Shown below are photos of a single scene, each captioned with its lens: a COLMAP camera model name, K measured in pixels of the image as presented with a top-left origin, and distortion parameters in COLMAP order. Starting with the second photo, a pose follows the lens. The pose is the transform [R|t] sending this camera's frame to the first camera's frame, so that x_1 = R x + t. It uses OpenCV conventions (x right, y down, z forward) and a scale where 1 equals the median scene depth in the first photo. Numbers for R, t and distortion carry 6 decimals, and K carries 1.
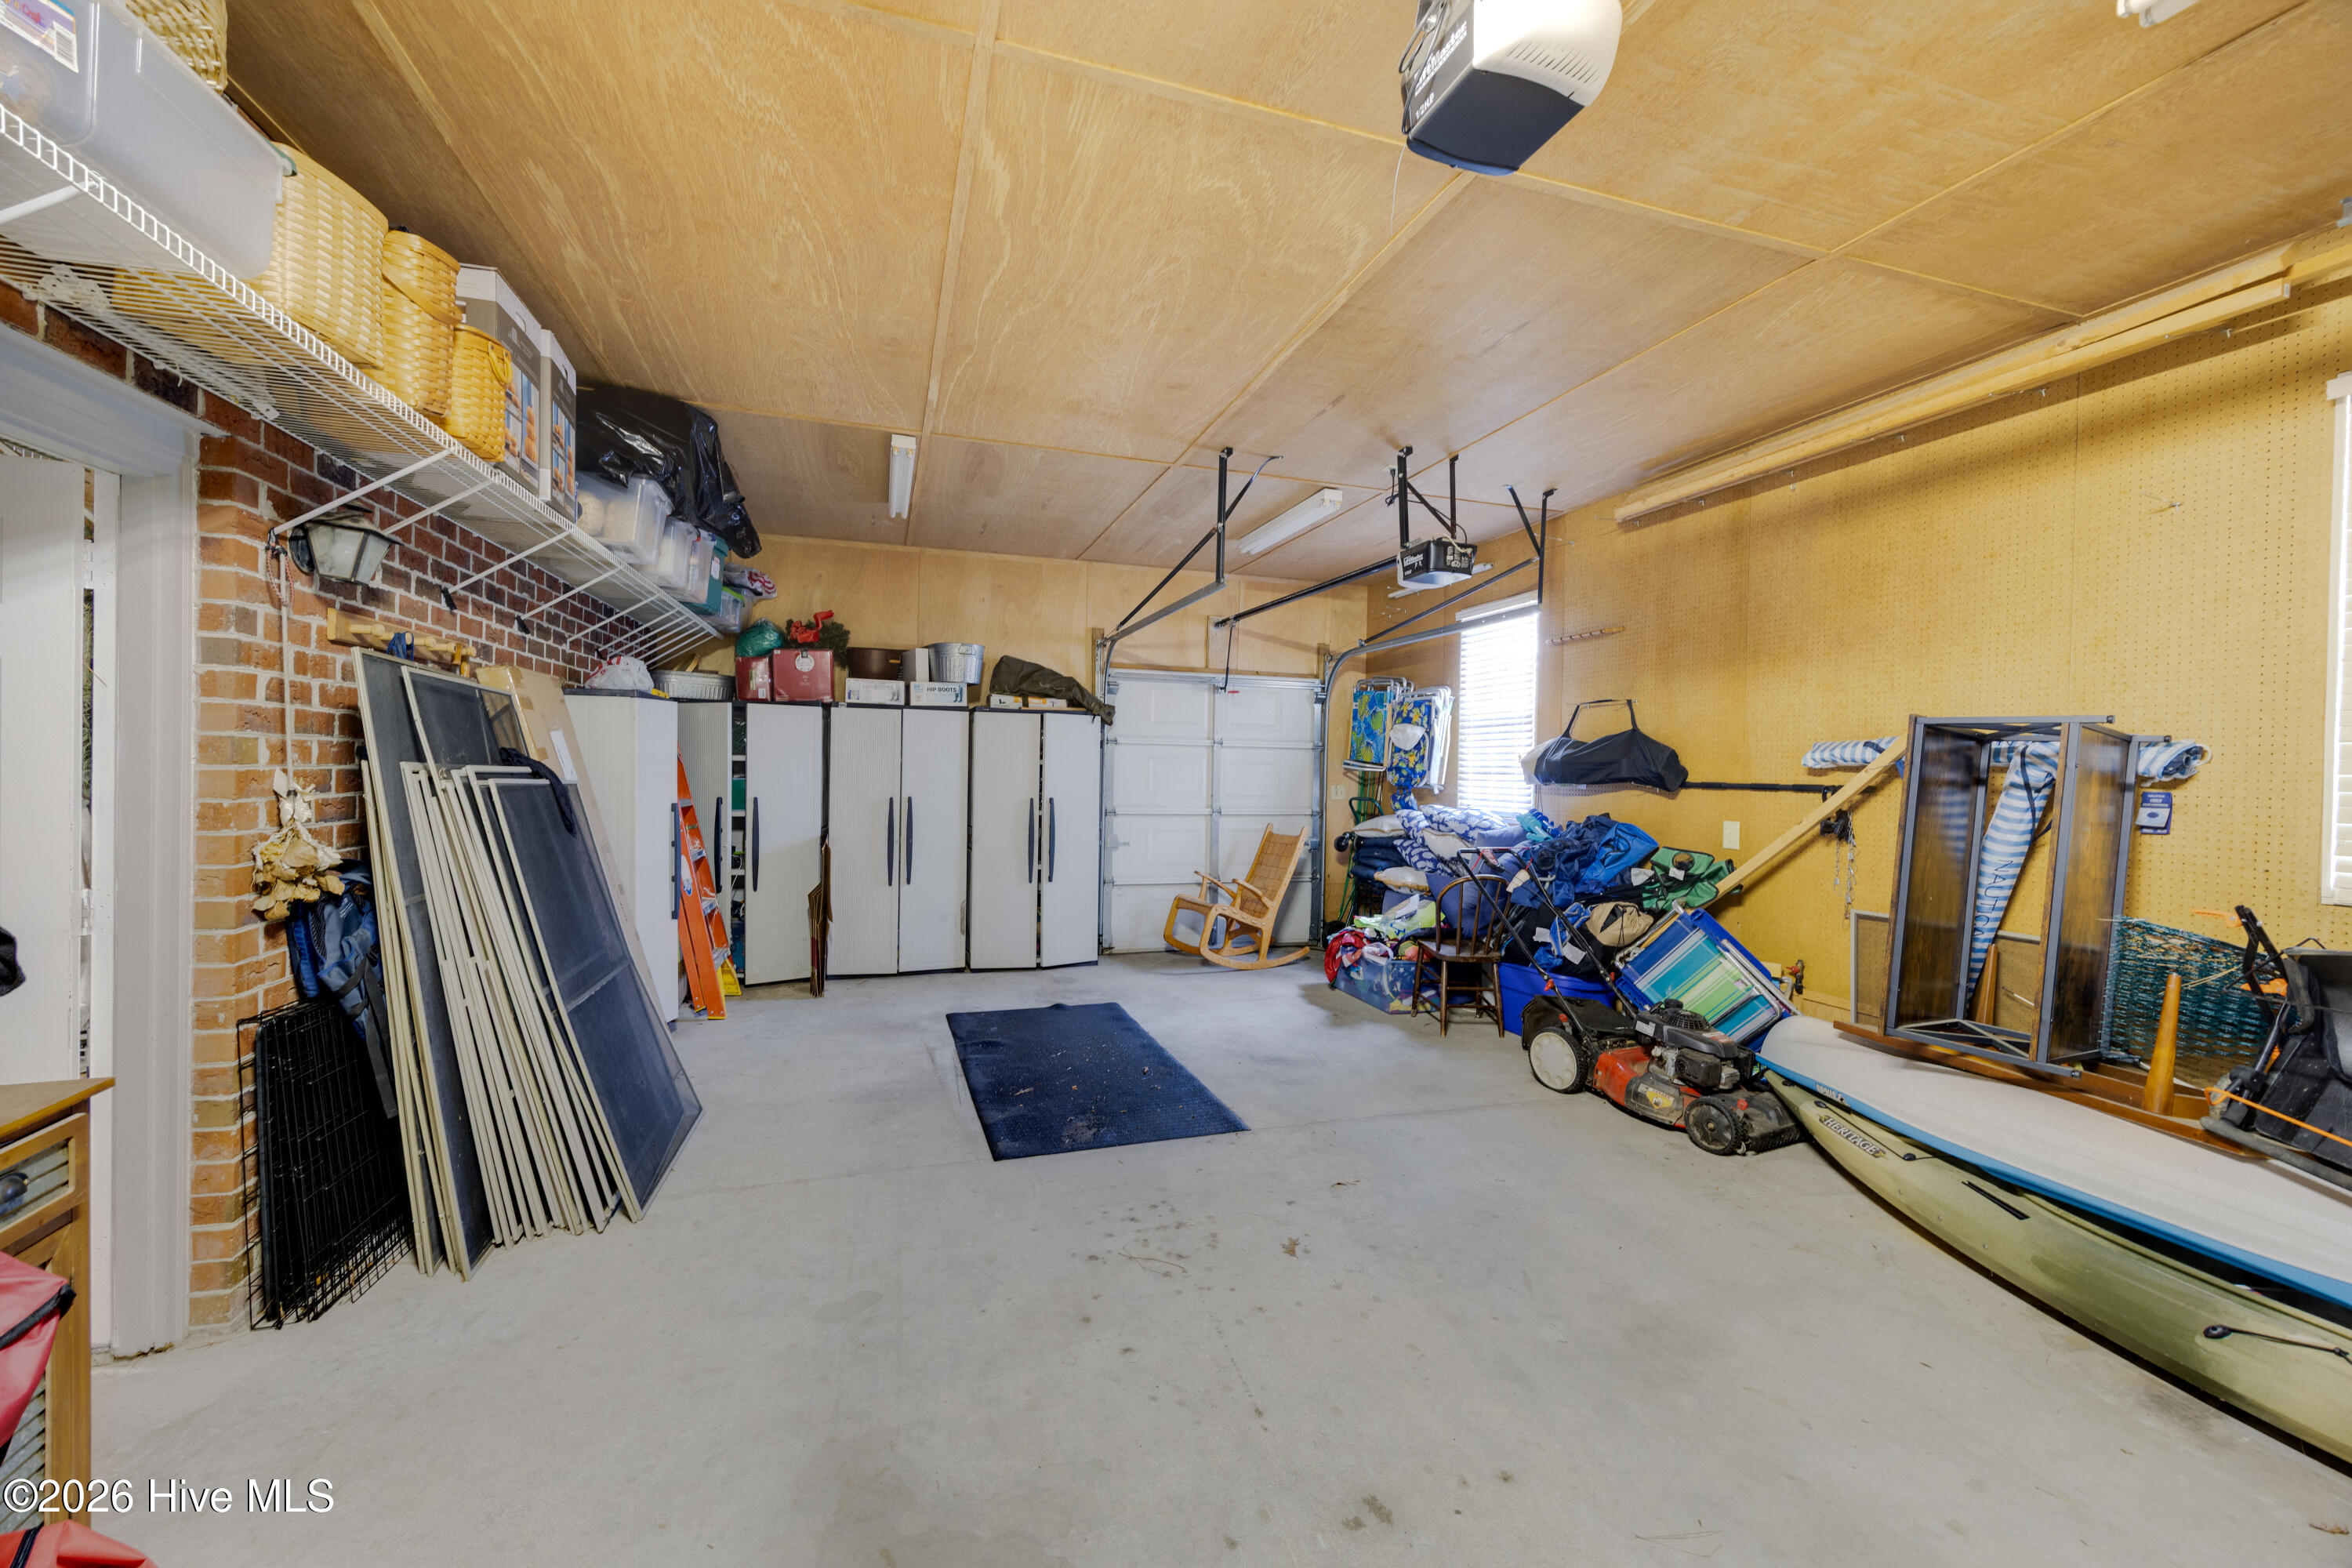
lens RADIAL K [[936.2, 0, 1163.5], [0, 936.2, 777.6], [0, 0, 1]] dist [0.001272, -0.000368]
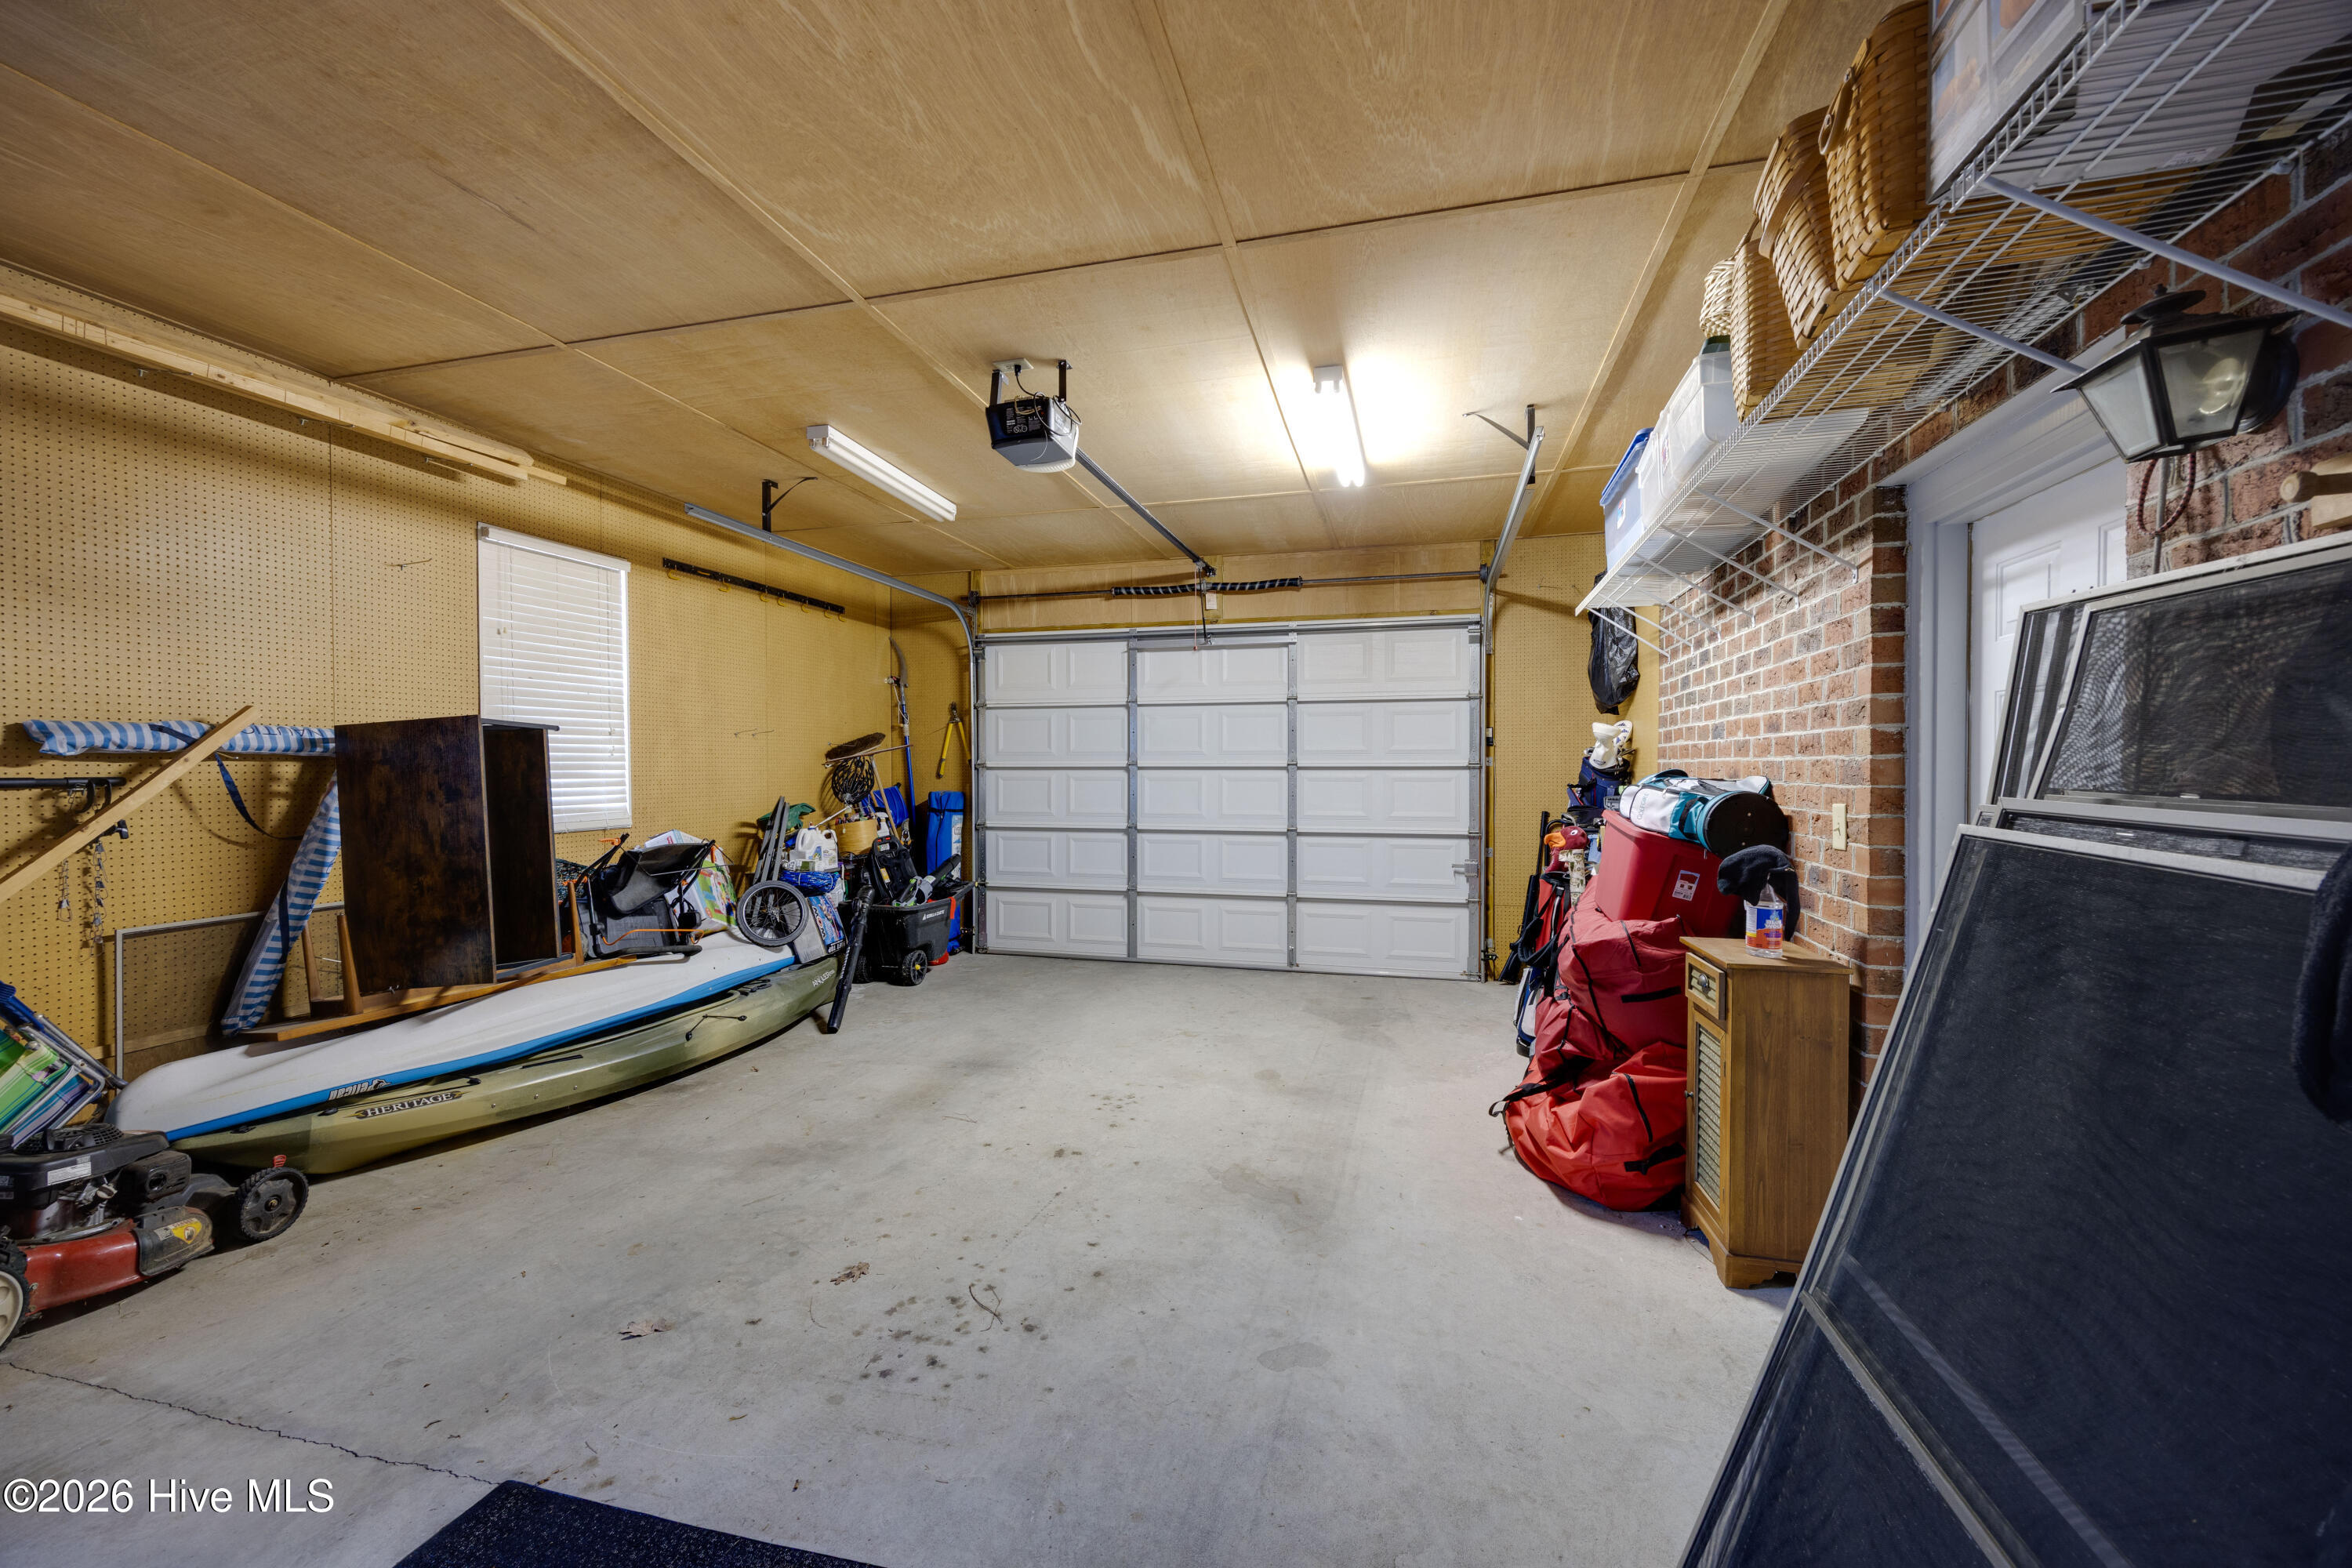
lens RADIAL K [[936.2, 0, 1163.5], [0, 936.2, 777.6], [0, 0, 1]] dist [0.001272, -0.000368]
pose [[-0.847177, -0.025264, 0.530709, -0.618384], [-0.010298, 0.999462, 0.031141, -0.035702], [-0.531211, 0.020916, -0.846982, 1.617415]]
